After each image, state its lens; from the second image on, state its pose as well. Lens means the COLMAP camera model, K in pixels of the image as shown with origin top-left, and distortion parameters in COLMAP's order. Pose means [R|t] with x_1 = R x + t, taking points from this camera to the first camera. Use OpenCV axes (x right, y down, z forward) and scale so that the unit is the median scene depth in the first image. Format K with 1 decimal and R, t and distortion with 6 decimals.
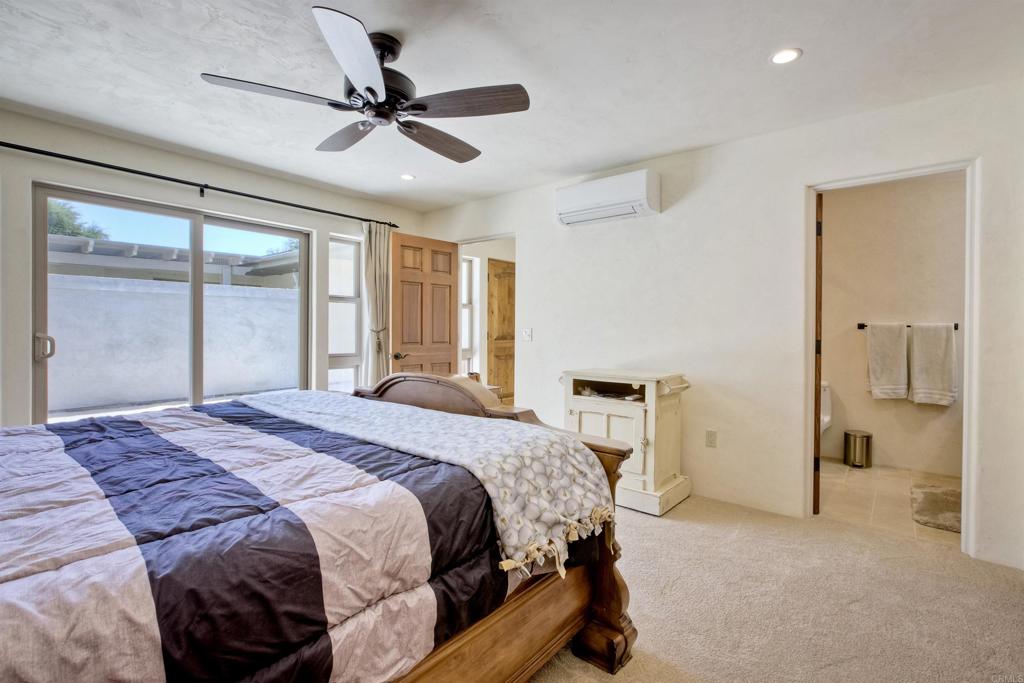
lens RADIAL K [[474.1, 0, 513.6], [0, 474.1, 332.9], [0, 0, 1]] dist [-0.003956, 0.000985]
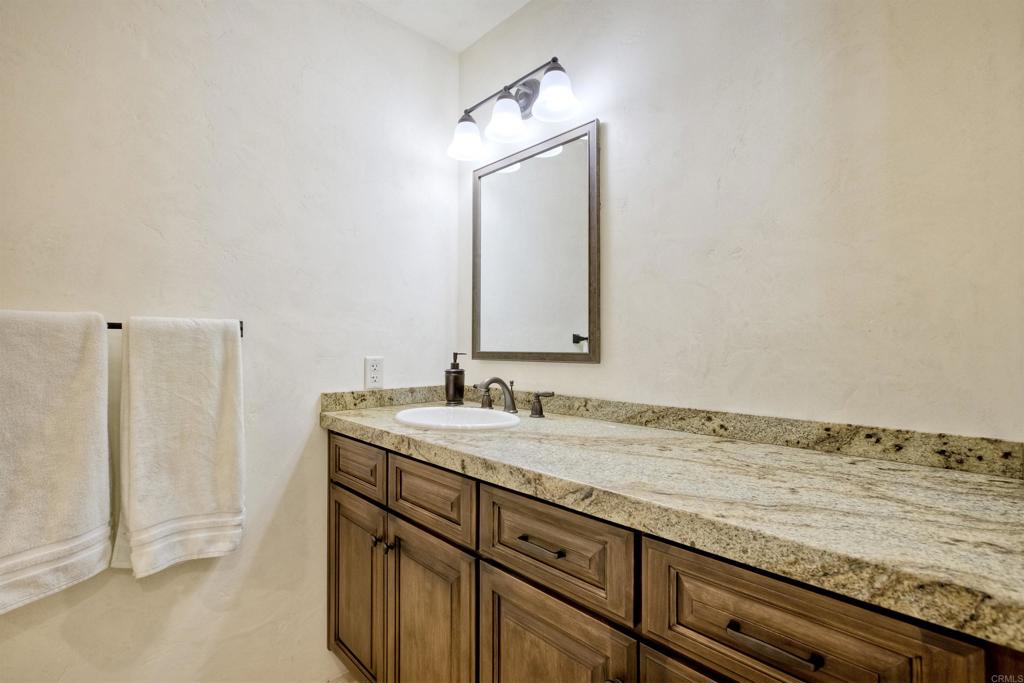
lens RADIAL K [[474.1, 0, 513.9], [0, 474.1, 342.0], [0, 0, 1]] dist [-0.003956, 0.000985]
pose [[0.131979, 0.006877, 0.991229, 0.582990], [0.008044, 0.999936, -0.008008, 0.001701], [-0.991220, 0.009030, 0.131915, 0.723493]]
